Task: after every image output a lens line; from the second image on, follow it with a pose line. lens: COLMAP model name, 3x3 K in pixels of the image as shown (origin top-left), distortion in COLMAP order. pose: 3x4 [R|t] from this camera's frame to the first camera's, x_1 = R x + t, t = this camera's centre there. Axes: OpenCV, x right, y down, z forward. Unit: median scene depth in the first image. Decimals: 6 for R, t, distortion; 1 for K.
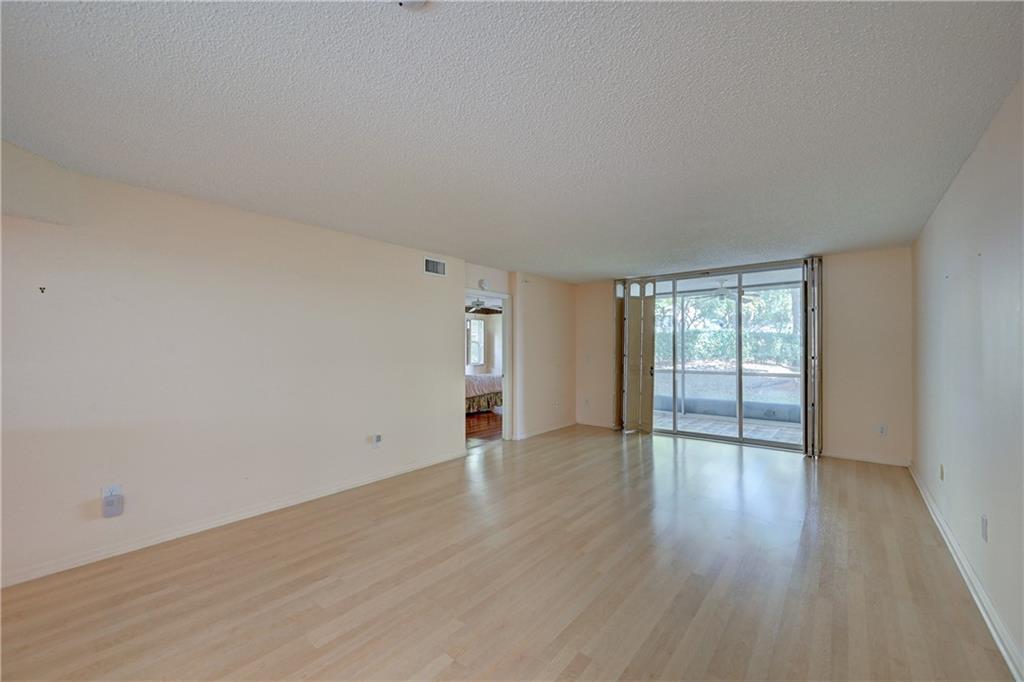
lens RADIAL K [[405.6, 0, 512.6], [0, 405.6, 347.9], [0, 0, 1]] dist [-0.001435, 0.000134]
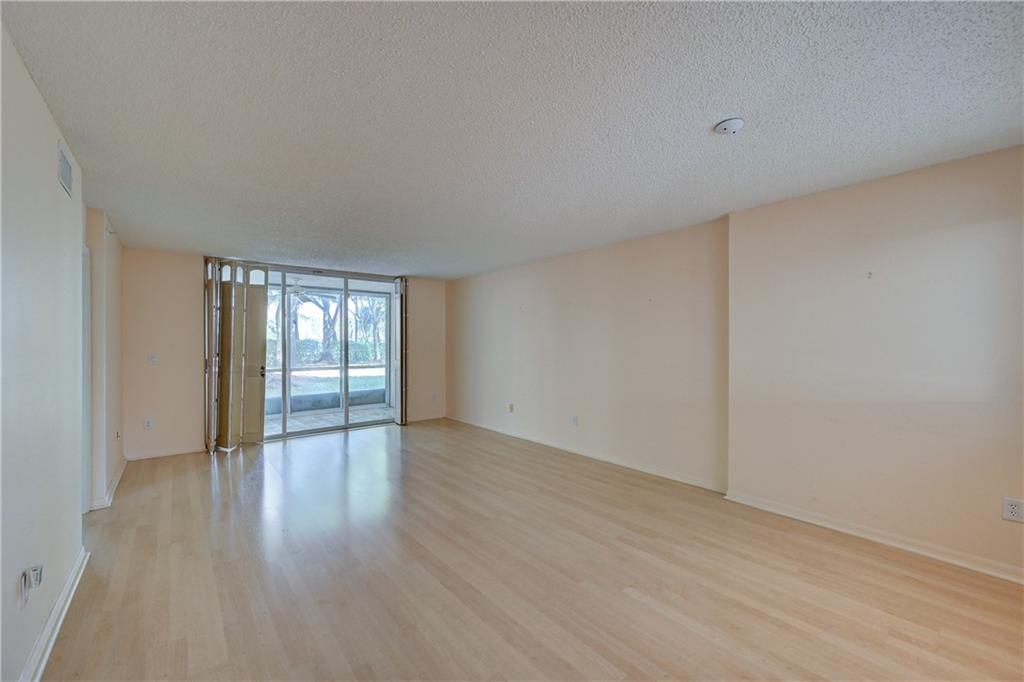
lens RADIAL K [[405.6, 0, 508.1], [0, 405.6, 337.9], [0, 0, 1]] dist [-0.001435, 0.000134]
pose [[0.190132, 0.013201, 0.981670, -0.414767], [0.006351, 0.999872, -0.014676, 0.001415], [-0.981738, 0.009025, 0.190023, 0.315488]]
